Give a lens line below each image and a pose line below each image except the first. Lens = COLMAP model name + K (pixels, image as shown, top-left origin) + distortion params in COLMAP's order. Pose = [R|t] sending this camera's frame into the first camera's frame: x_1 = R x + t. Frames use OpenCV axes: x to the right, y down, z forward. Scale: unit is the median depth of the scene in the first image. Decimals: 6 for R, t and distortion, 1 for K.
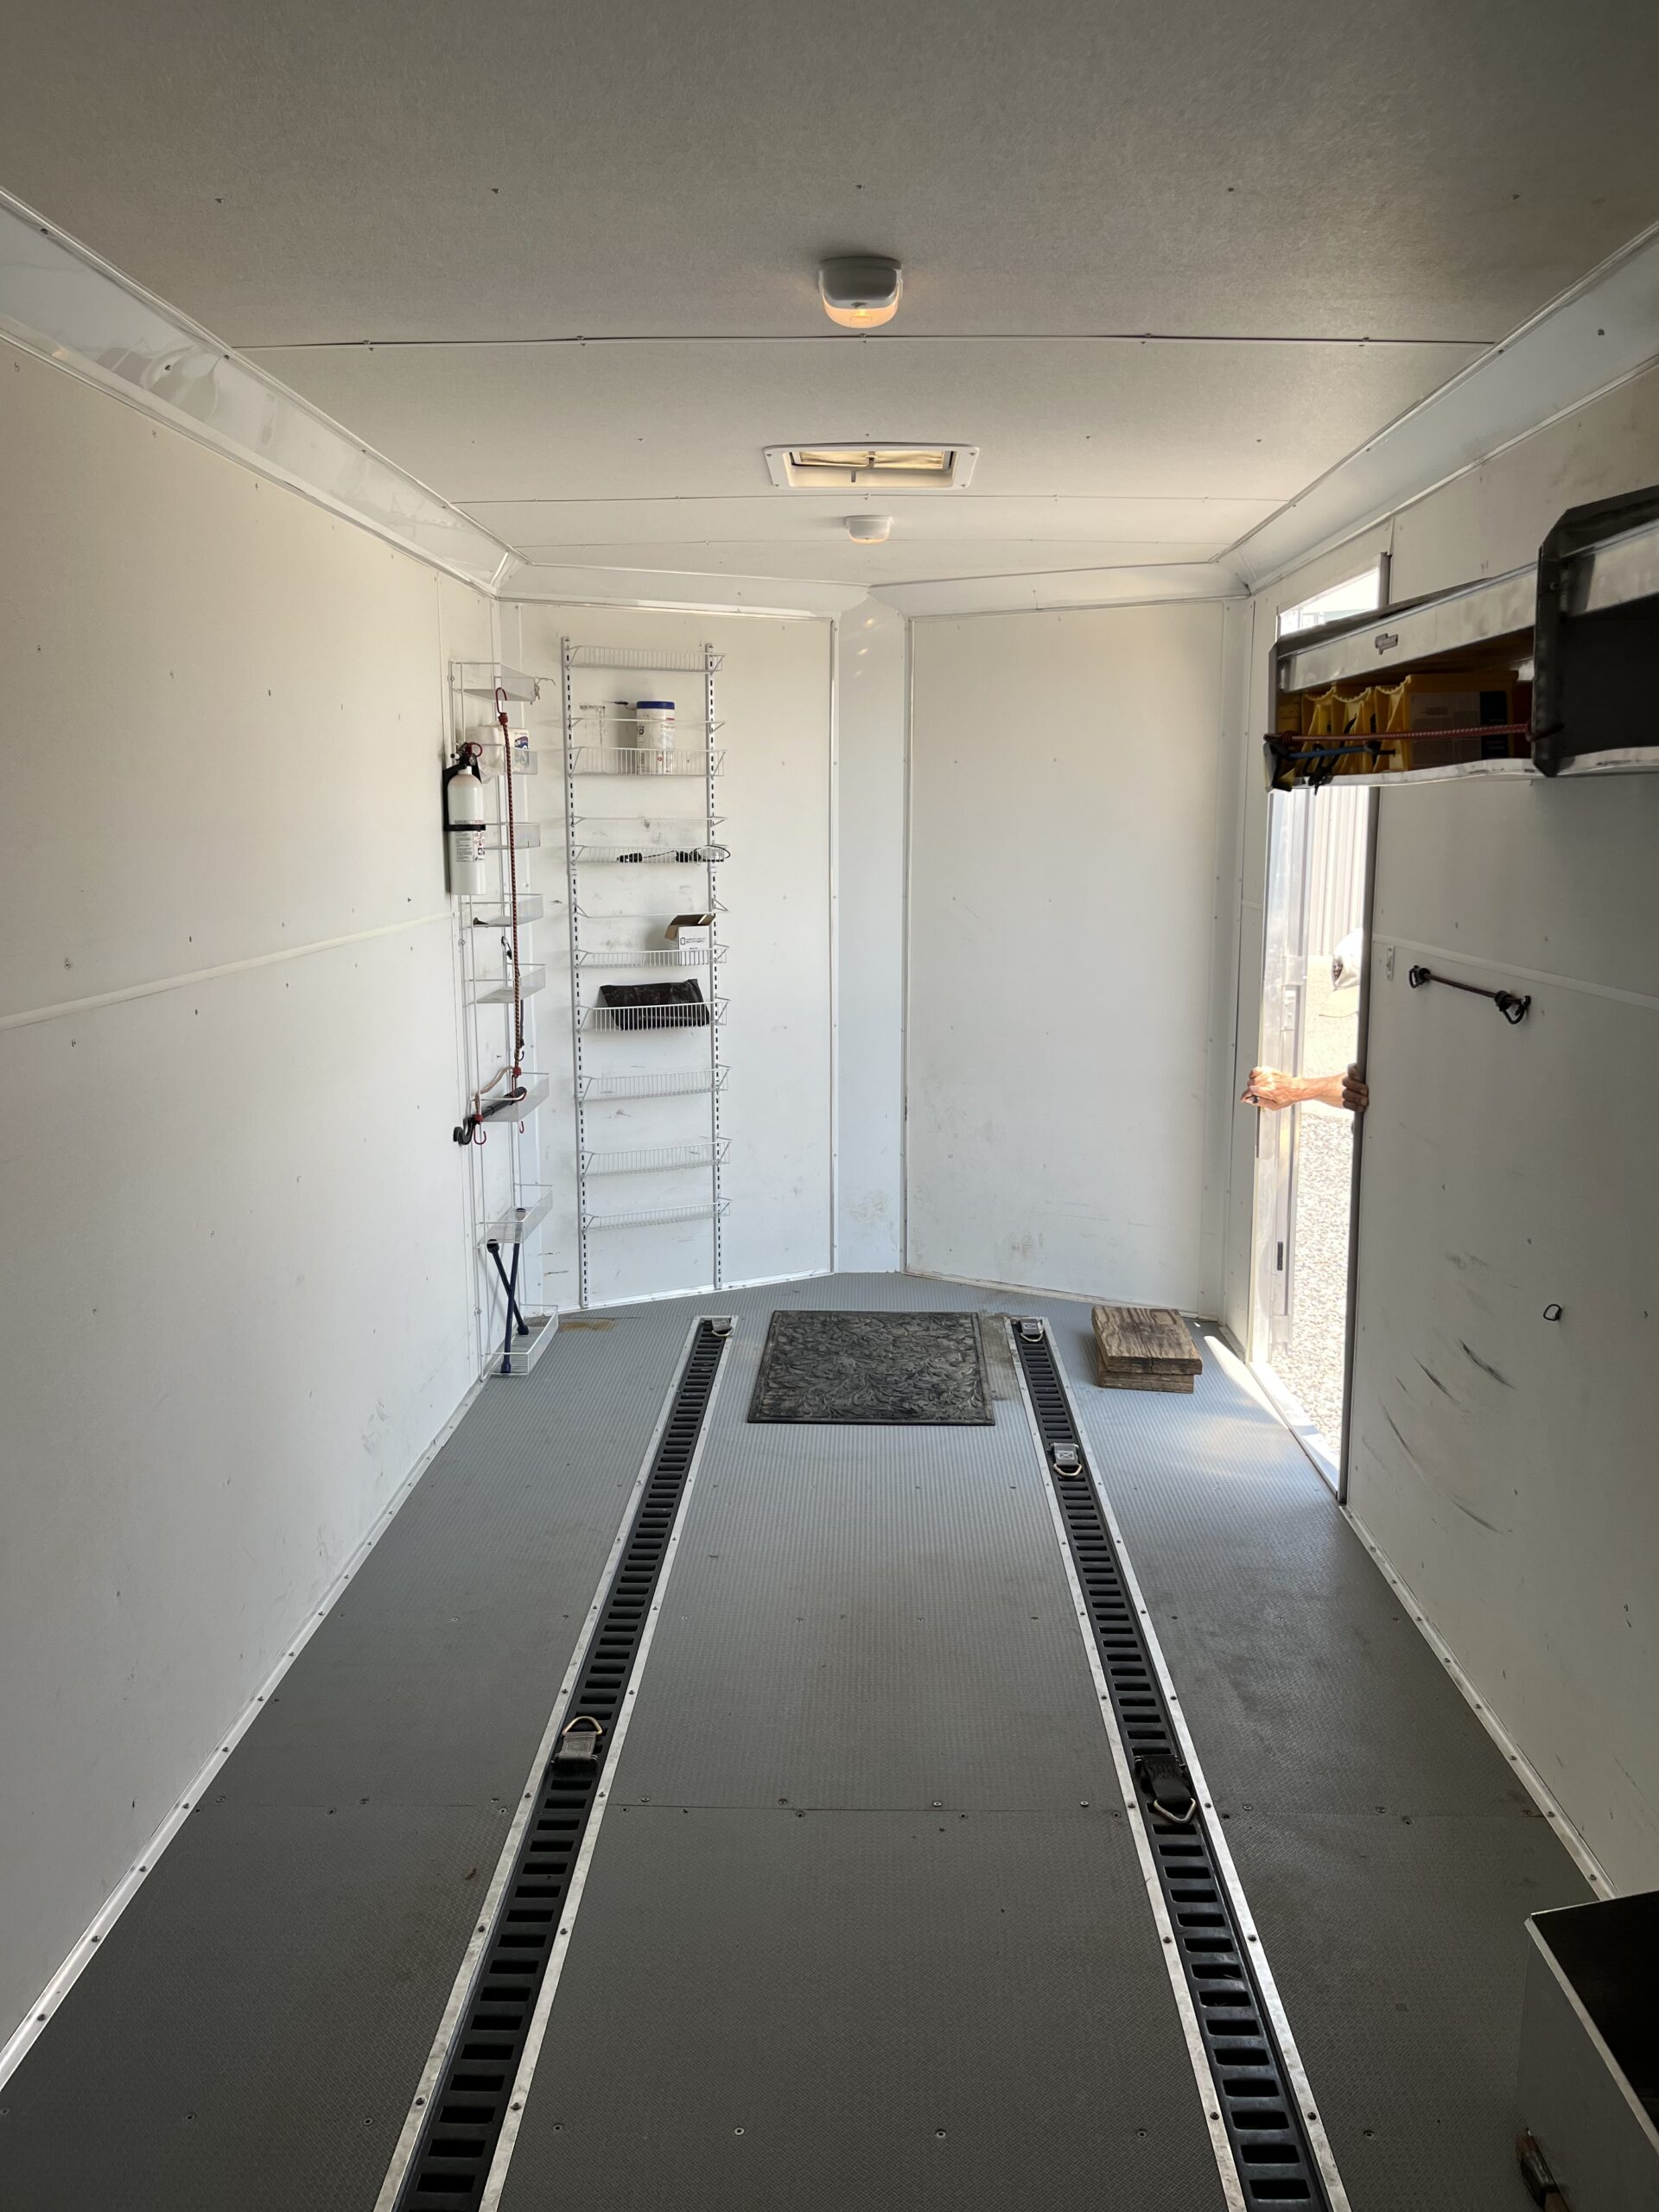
lens RADIAL K [[1699.3, 0, 836.4], [0, 1699.3, 1104.3], [0, 0, 1]] dist [0.009932, -0.008010]
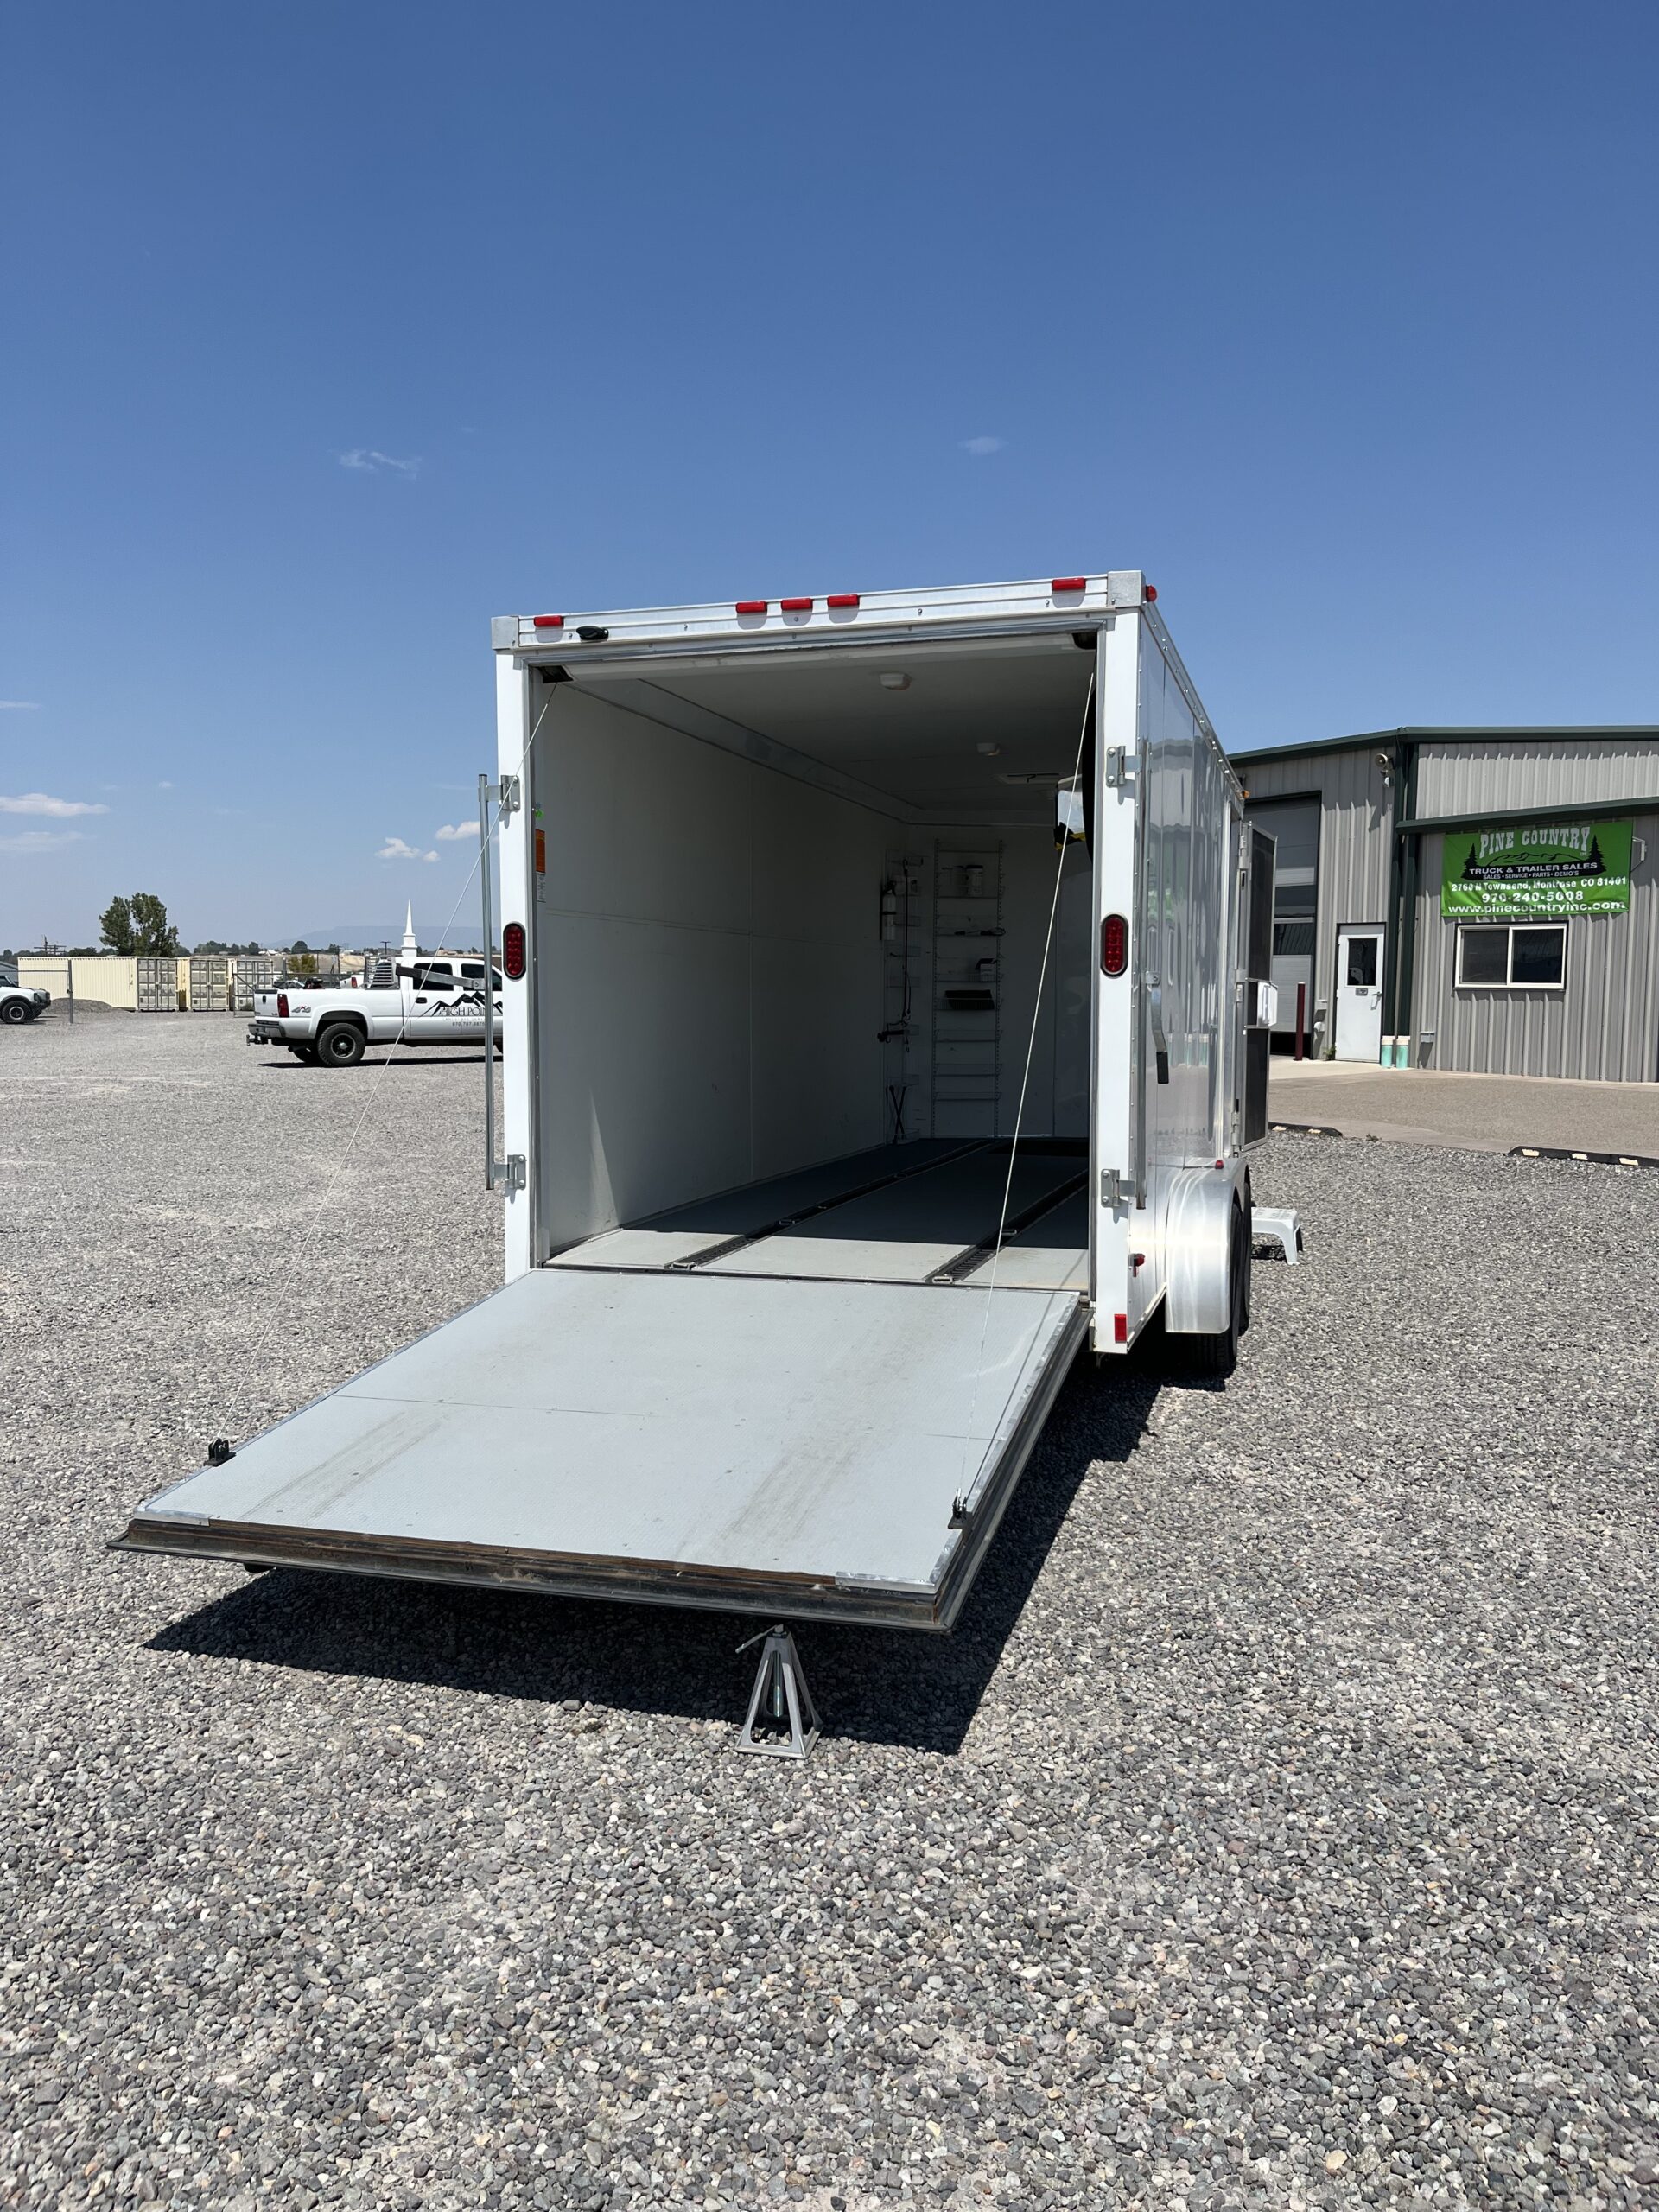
lens RADIAL K [[1699.3, 0, 830.6], [0, 1699.3, 1125.4], [0, 0, 1]] dist [0.009932, -0.008010]
pose [[0.962595, 0.028751, -0.269414, 0.325978], [-0.053147, 0.995073, -0.083702, 0.306196], [0.265680, 0.094889, 0.959380, -1.184110]]
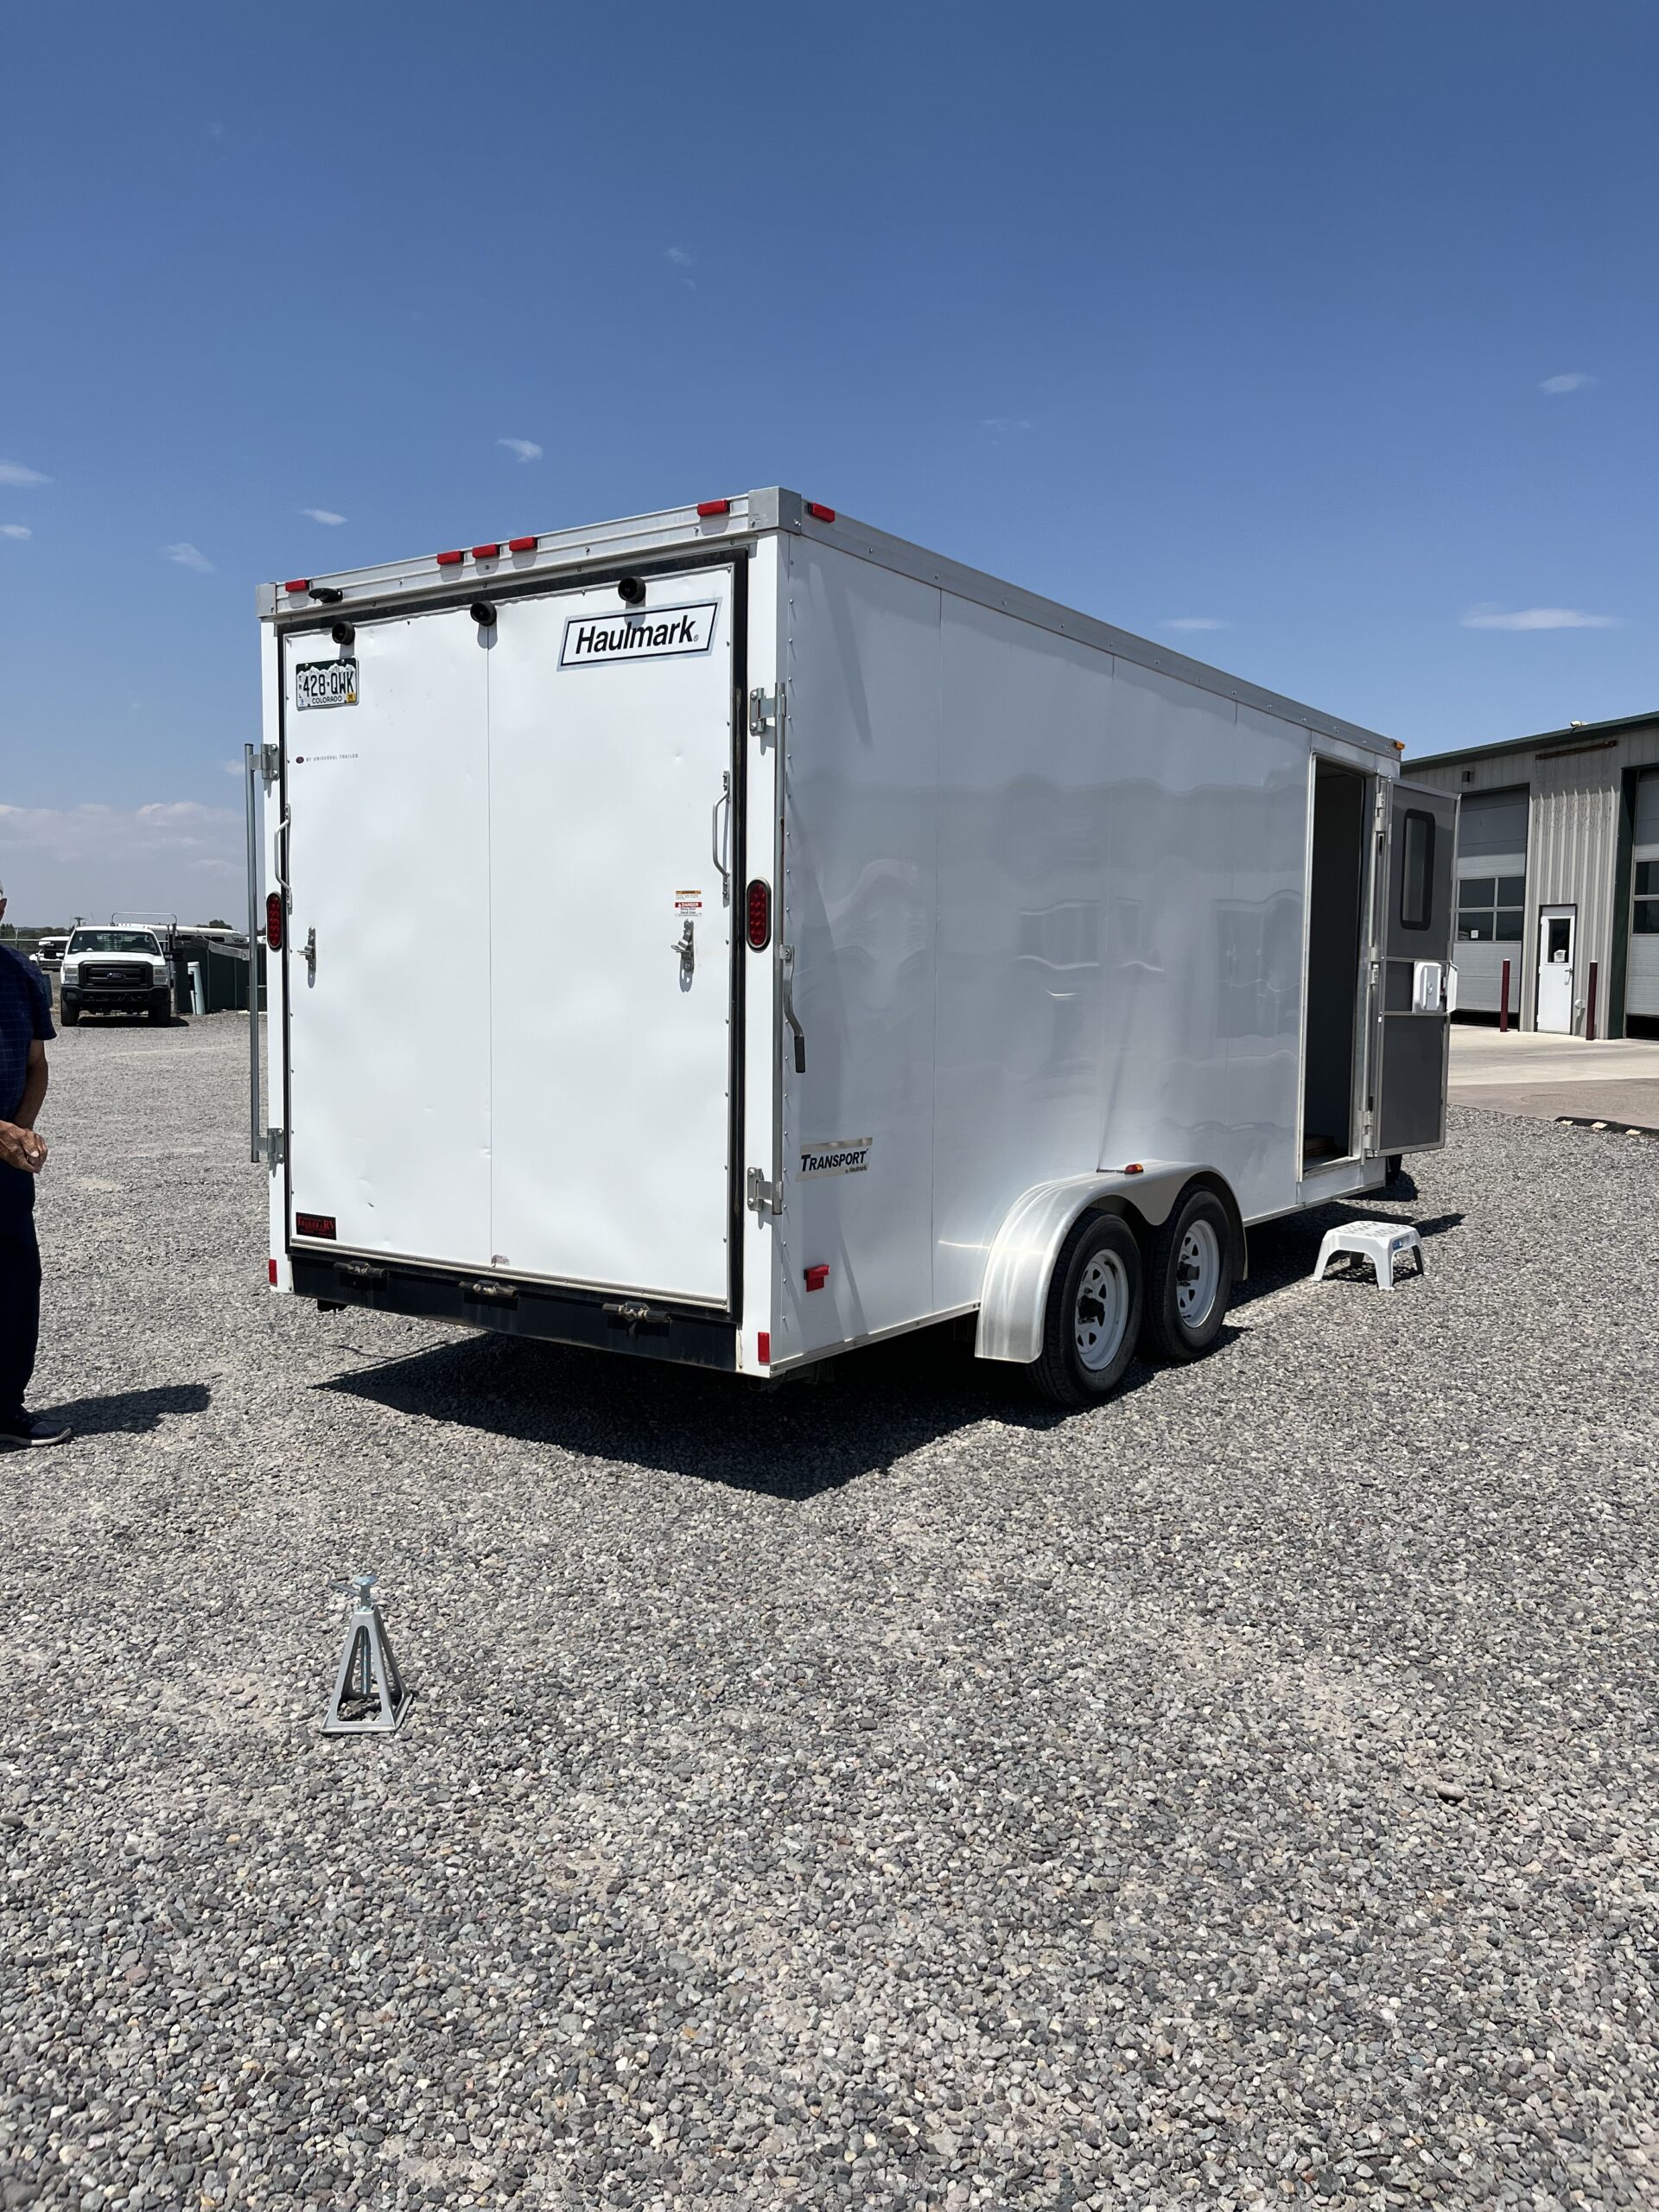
lens RADIAL K [[1699.3, 0, 841.4], [0, 1699.3, 1101.0], [0, 0, 1]] dist [0.009932, -0.008010]
pose [[0.836119, 0.056933, -0.545586, 1.239280], [-0.107539, 0.992312, -0.061255, 0.188654], [0.537904, 0.109888, 0.835813, -0.535300]]
